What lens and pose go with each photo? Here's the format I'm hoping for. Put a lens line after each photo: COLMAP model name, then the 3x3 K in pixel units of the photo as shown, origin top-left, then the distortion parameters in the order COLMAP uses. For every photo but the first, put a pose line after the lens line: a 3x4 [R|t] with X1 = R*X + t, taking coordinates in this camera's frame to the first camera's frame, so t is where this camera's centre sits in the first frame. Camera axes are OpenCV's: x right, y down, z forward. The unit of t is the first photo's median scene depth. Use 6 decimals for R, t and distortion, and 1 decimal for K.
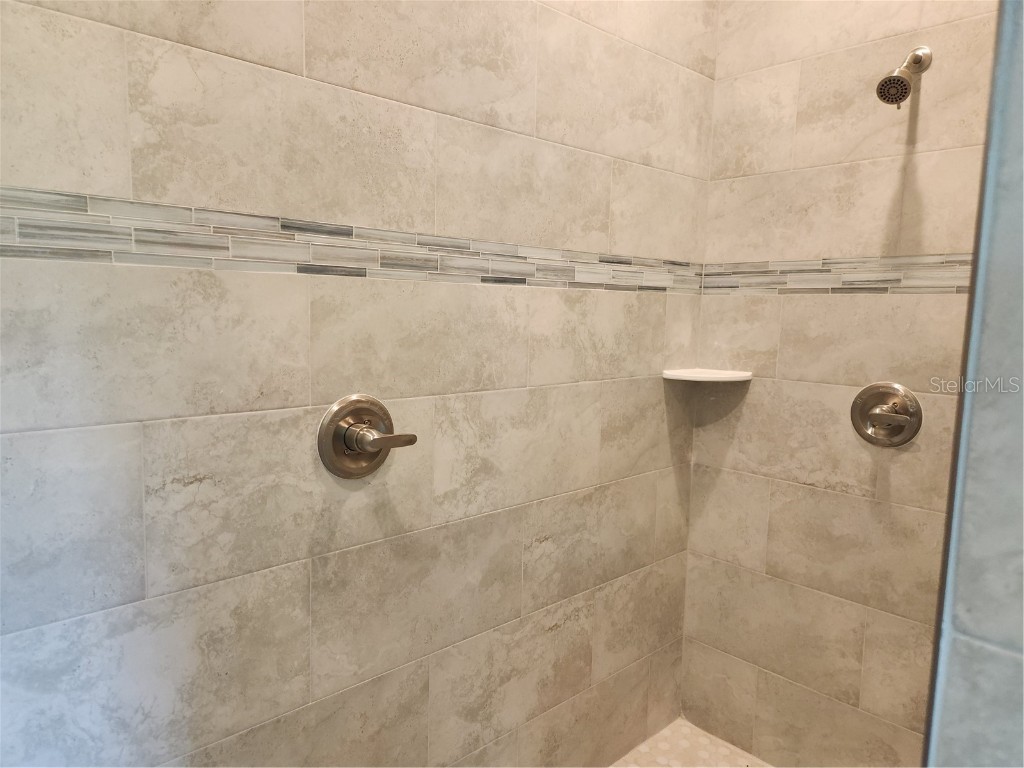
lens RADIAL K [[688.4, 0, 513.5], [0, 688.4, 383.6], [0, 0, 1]] dist [0.050737, -0.052430]
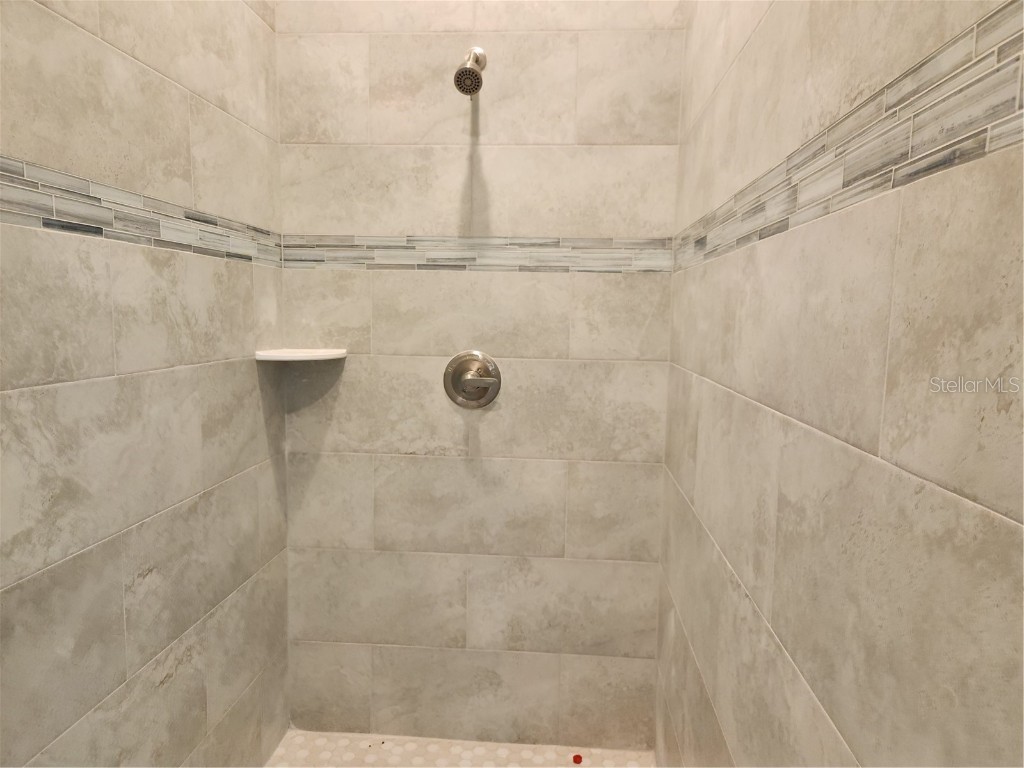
lens RADIAL K [[688.4, 0, 519.3], [0, 688.4, 391.7], [0, 0, 1]] dist [0.050737, -0.052430]
pose [[0.730803, -0.085284, 0.677240, -0.152173], [0.074270, 0.996208, 0.045307, 0.018297], [-0.678536, 0.017188, 0.734366, 0.132446]]
